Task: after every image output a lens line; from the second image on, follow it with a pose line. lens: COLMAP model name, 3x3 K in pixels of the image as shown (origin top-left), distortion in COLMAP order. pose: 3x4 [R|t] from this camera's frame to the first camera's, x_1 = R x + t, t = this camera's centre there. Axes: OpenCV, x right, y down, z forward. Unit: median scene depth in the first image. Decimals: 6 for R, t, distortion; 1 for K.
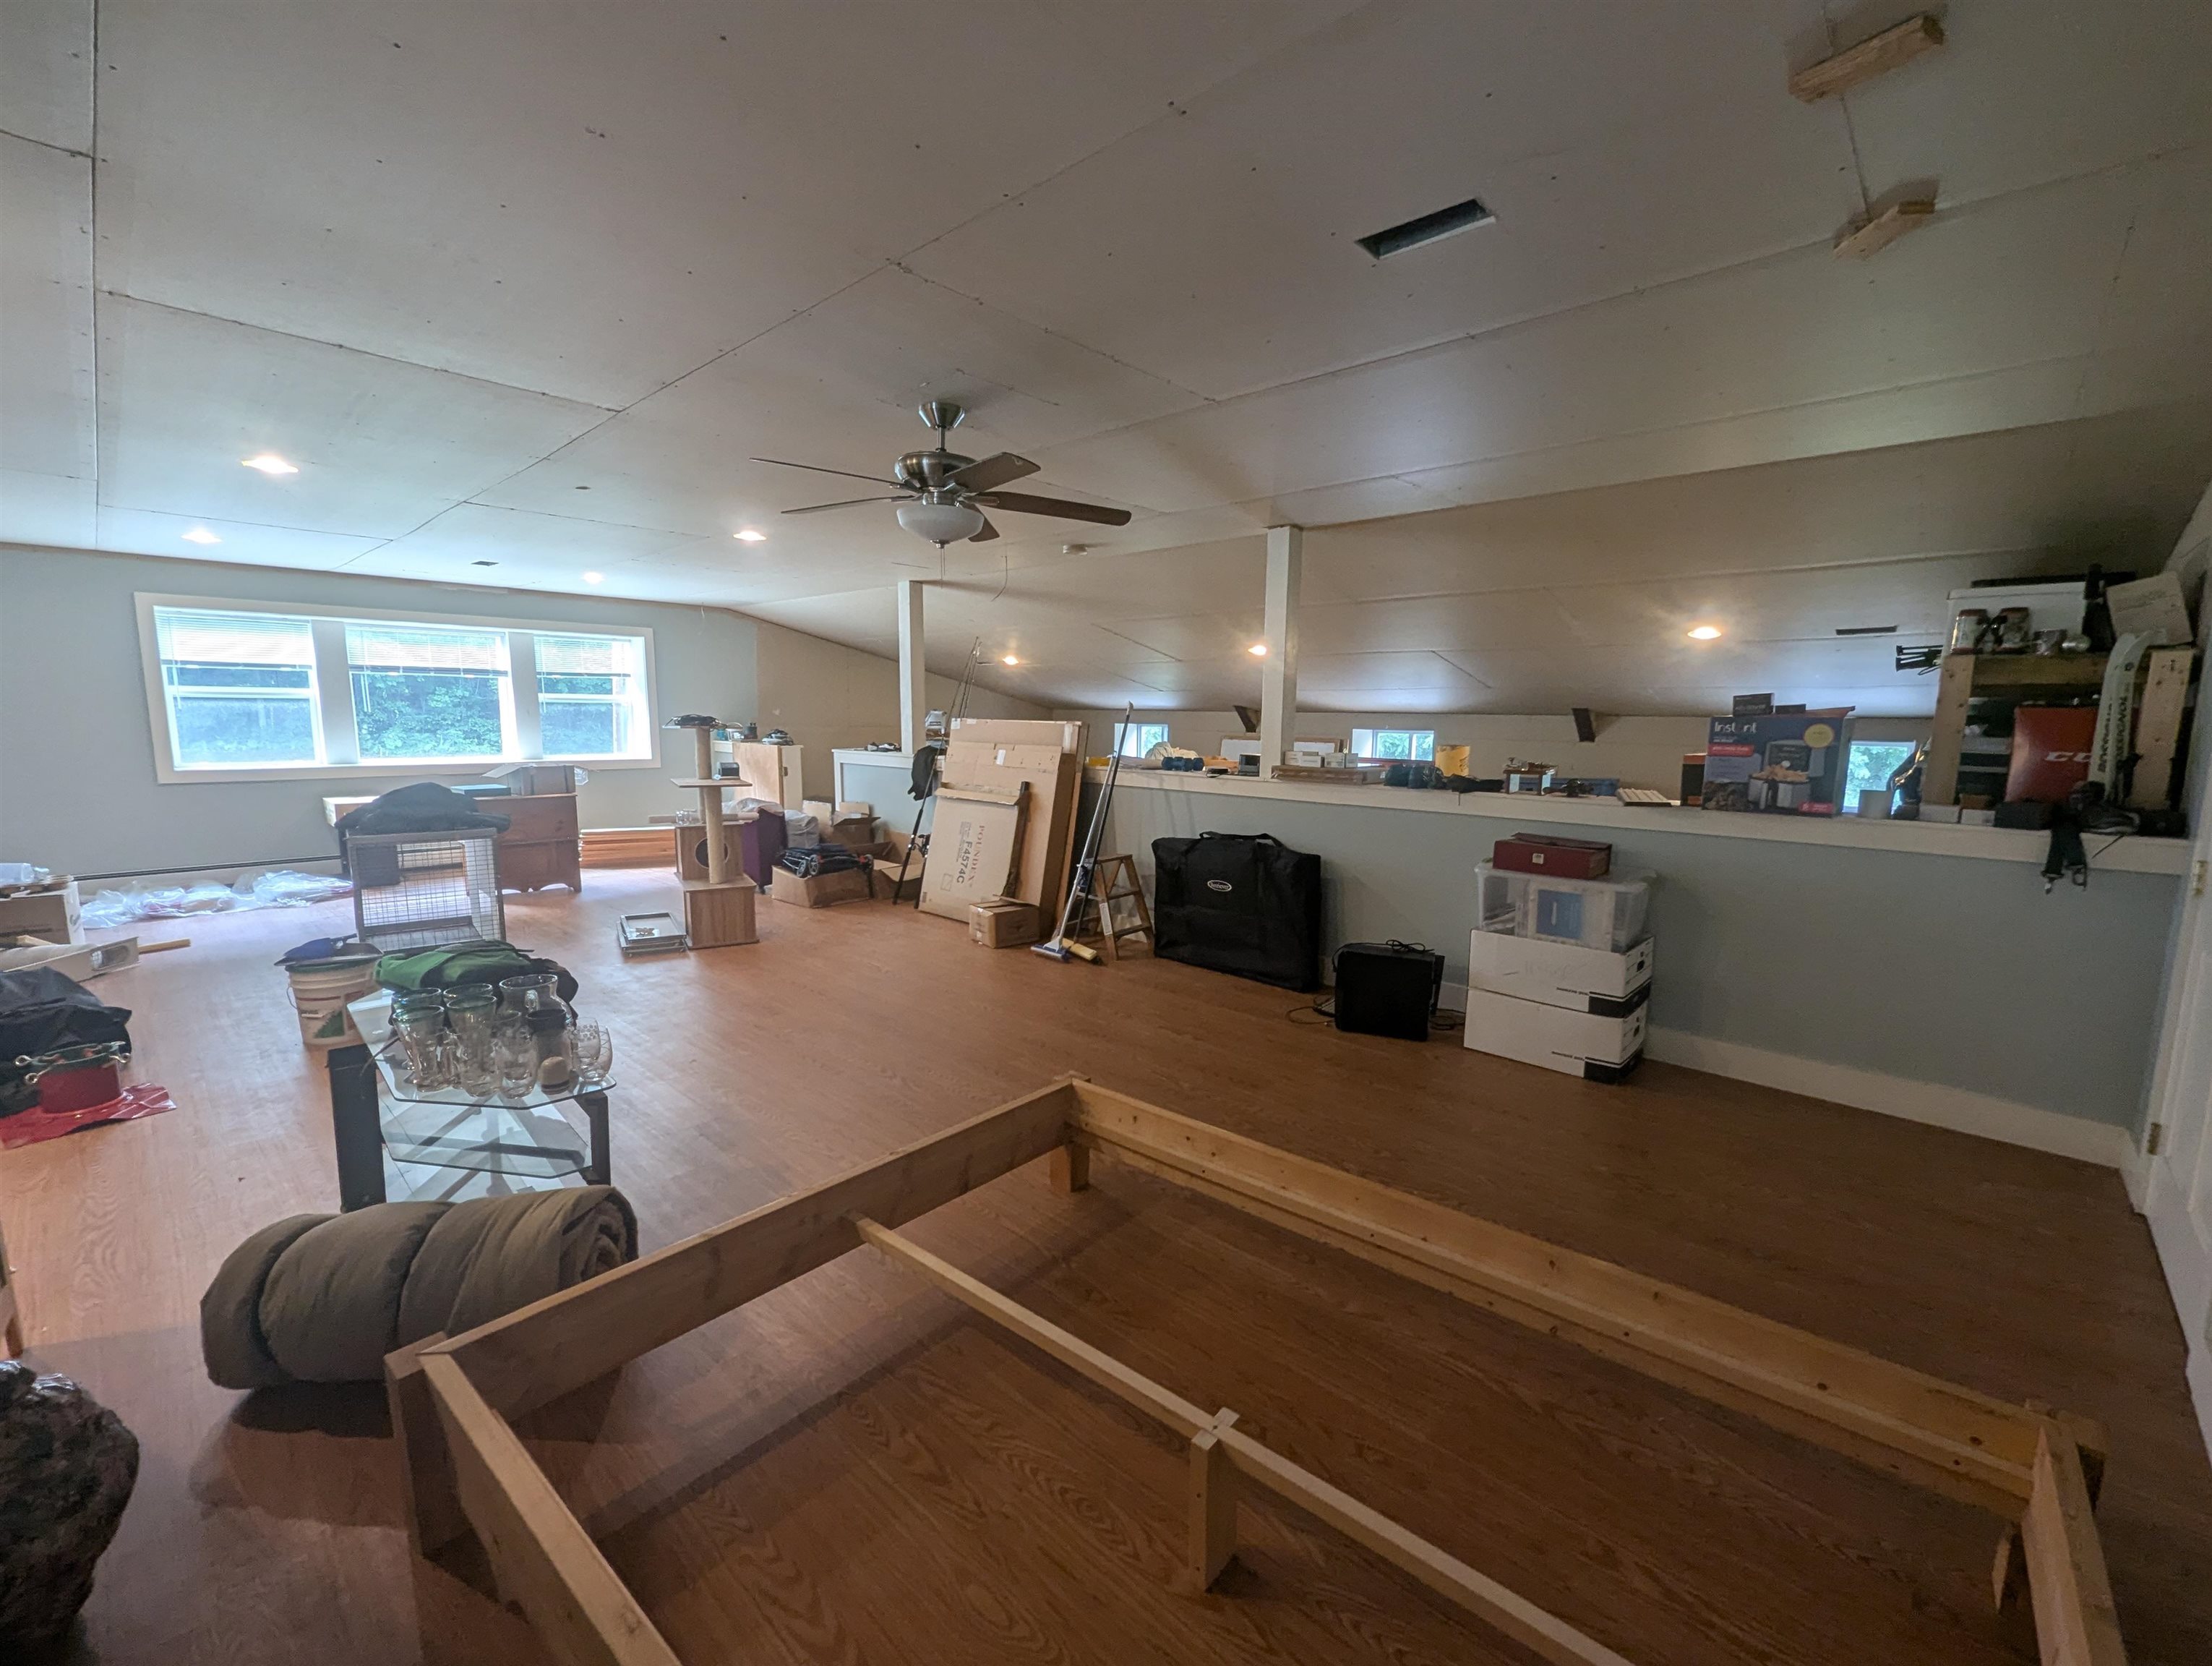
lens RADIAL K [[887.6, 0, 1106.0], [0, 887.6, 833.0], [0, 0, 1]] dist [0.000869, 0.000023]
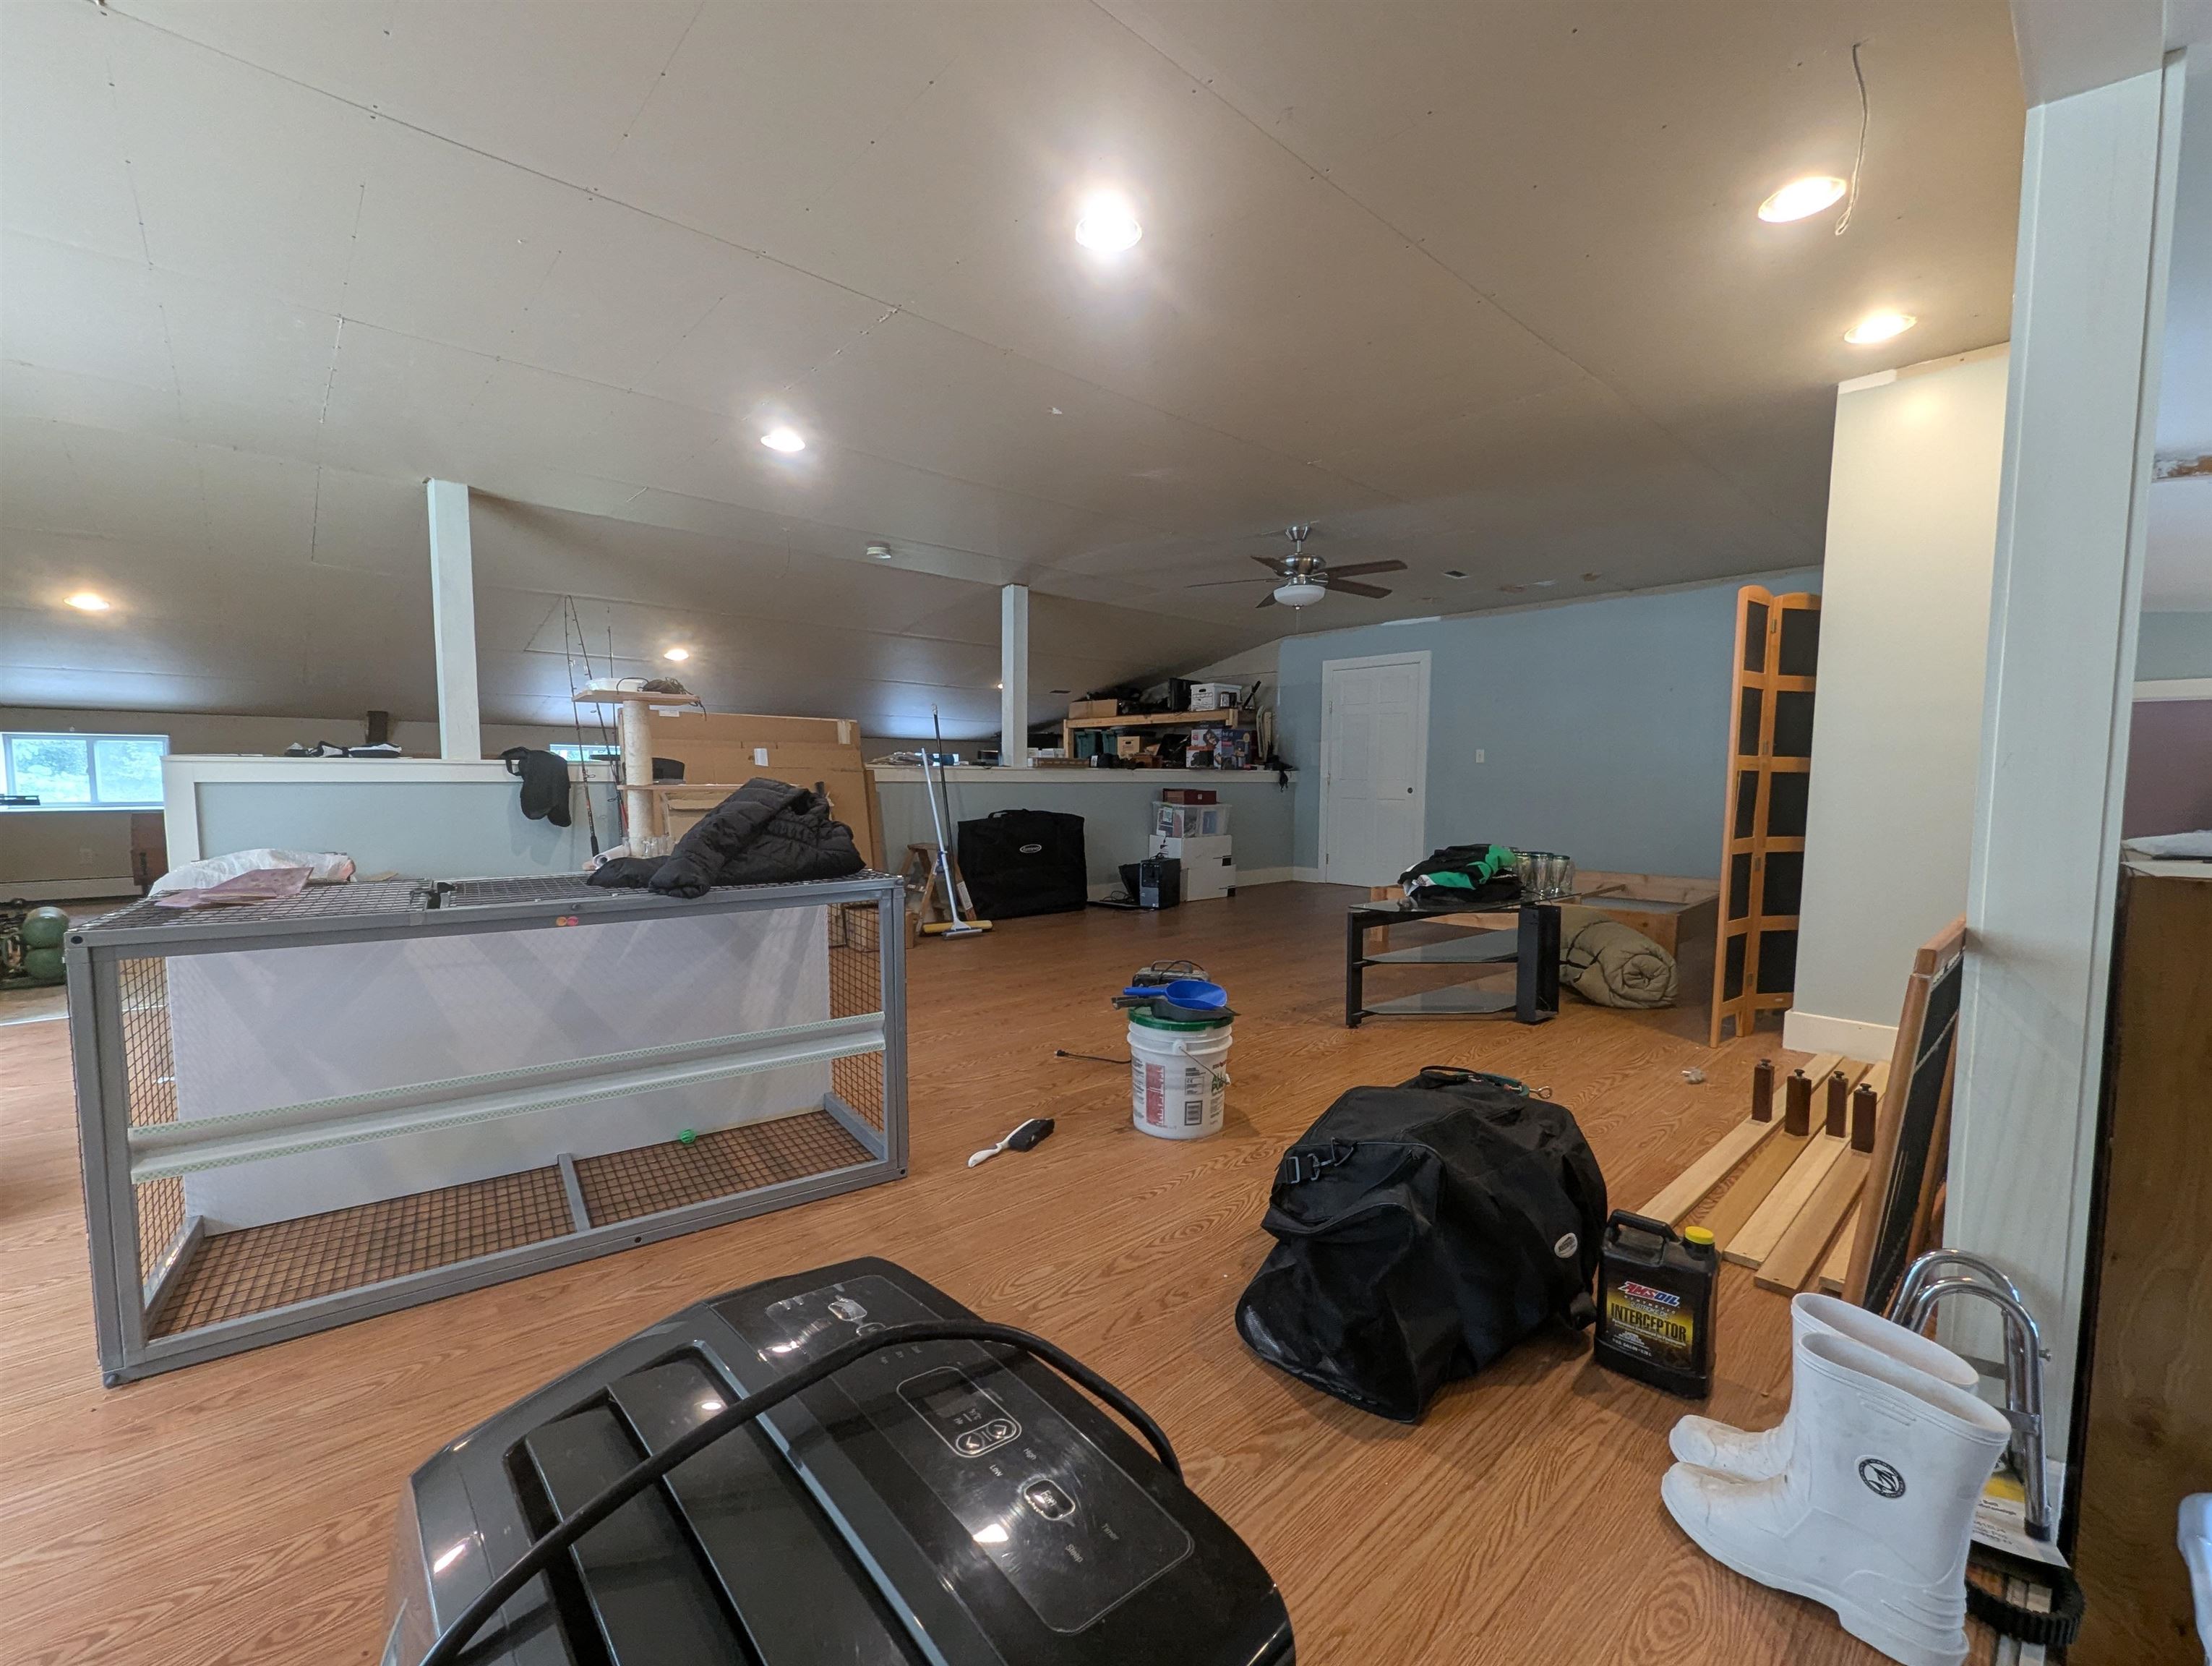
lens RADIAL K [[927.9, 0, 1096.4], [0, 927.9, 847.8], [0, 0, 1]] dist [0.000048, 0.000006]
pose [[0.128169, -0.082693, 0.988299, -1.634043], [0.130766, 0.989226, 0.065812, -0.025892], [-0.983094, 0.120801, 0.137602, 0.959991]]
